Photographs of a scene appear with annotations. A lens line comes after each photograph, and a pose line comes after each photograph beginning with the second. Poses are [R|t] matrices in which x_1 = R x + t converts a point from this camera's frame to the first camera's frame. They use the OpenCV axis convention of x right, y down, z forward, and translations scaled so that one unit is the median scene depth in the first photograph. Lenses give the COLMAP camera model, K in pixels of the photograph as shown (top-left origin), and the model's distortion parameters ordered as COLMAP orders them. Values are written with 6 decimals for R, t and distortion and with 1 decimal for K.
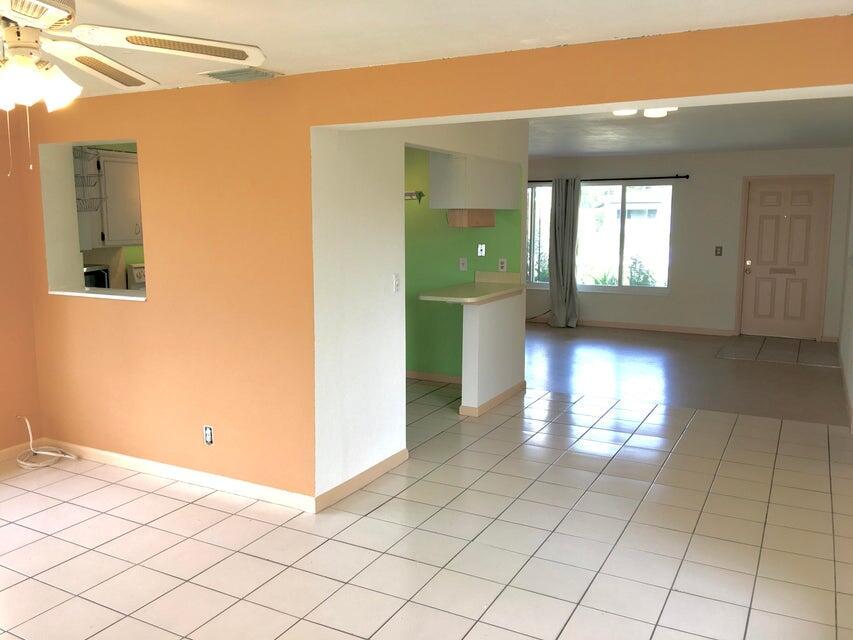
lens RADIAL K [[715.4, 0, 426.4], [0, 715.4, 320.7], [0, 0, 1]] dist [0.010938, -0.053692]
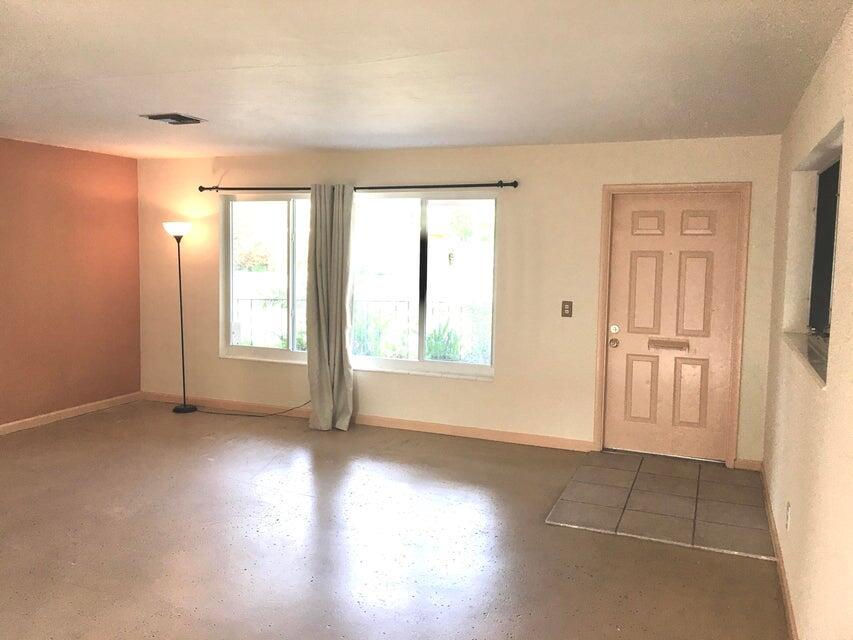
lens RADIAL K [[715.4, 0, 429.5], [0, 715.4, 313.1], [0, 0, 1]] dist [0.010938, -0.053692]
pose [[0.992080, -0.010573, 0.125159, 0.196879], [0.012674, 0.999792, -0.016004, -0.076770], [-0.124964, 0.017463, 0.992008, 0.377491]]
